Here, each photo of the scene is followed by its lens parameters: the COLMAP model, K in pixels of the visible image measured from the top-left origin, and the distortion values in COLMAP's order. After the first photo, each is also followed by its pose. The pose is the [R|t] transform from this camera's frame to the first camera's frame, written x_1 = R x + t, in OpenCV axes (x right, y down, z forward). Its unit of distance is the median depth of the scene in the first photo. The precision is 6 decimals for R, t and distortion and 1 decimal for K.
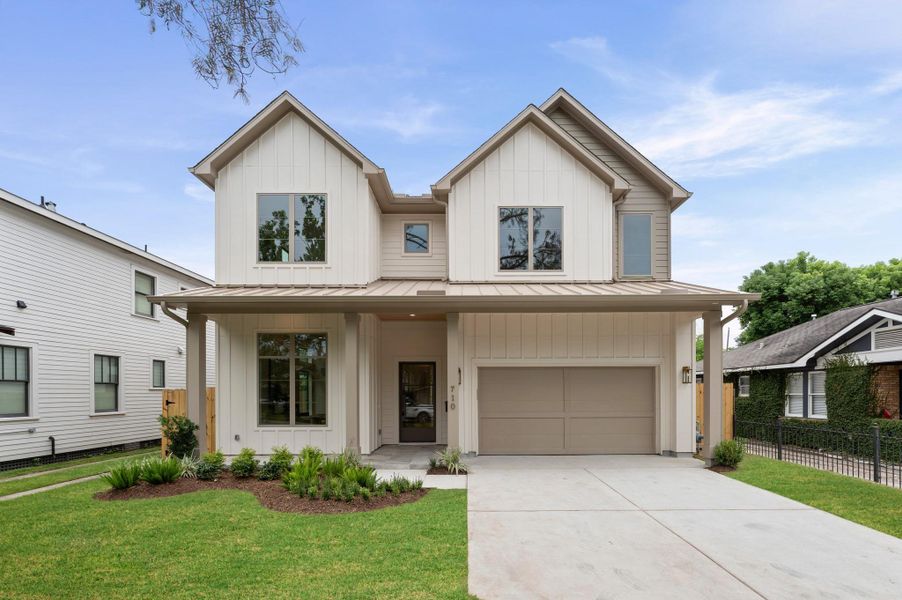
lens RADIAL K [[363.8, 0, 451.0], [0, 363.8, 321.6], [0, 0, 1]] dist [-0.001397, -0.000147]
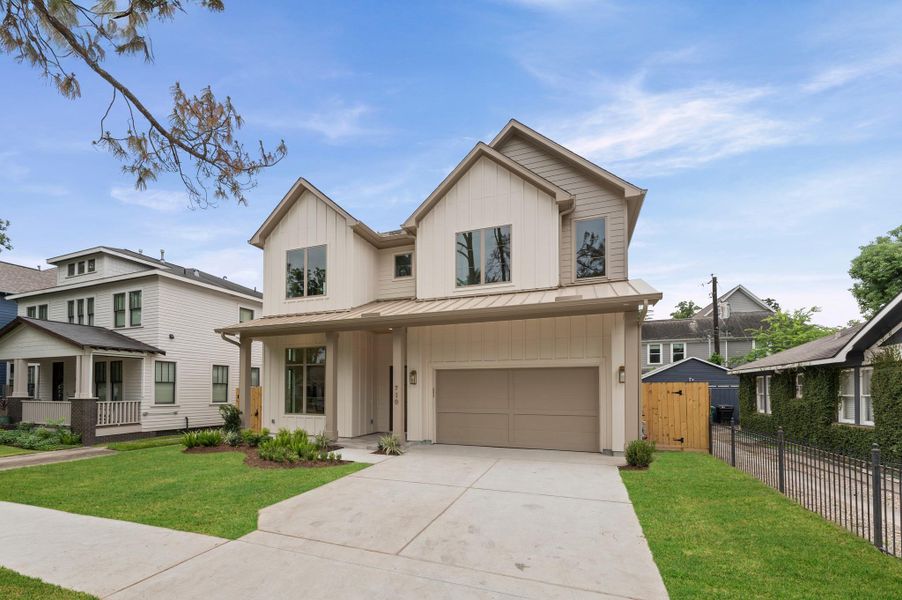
lens RADIAL K [[354.8, 0, 449.6], [0, 354.8, 305.8], [0, 0, 1]] dist [-0.000240, -0.000148]
pose [[0.938519, -0.075451, -0.336882, 0.516232], [0.060624, 0.996681, -0.054334, -0.018959], [0.339864, 0.030570, 0.939978, -0.095016]]
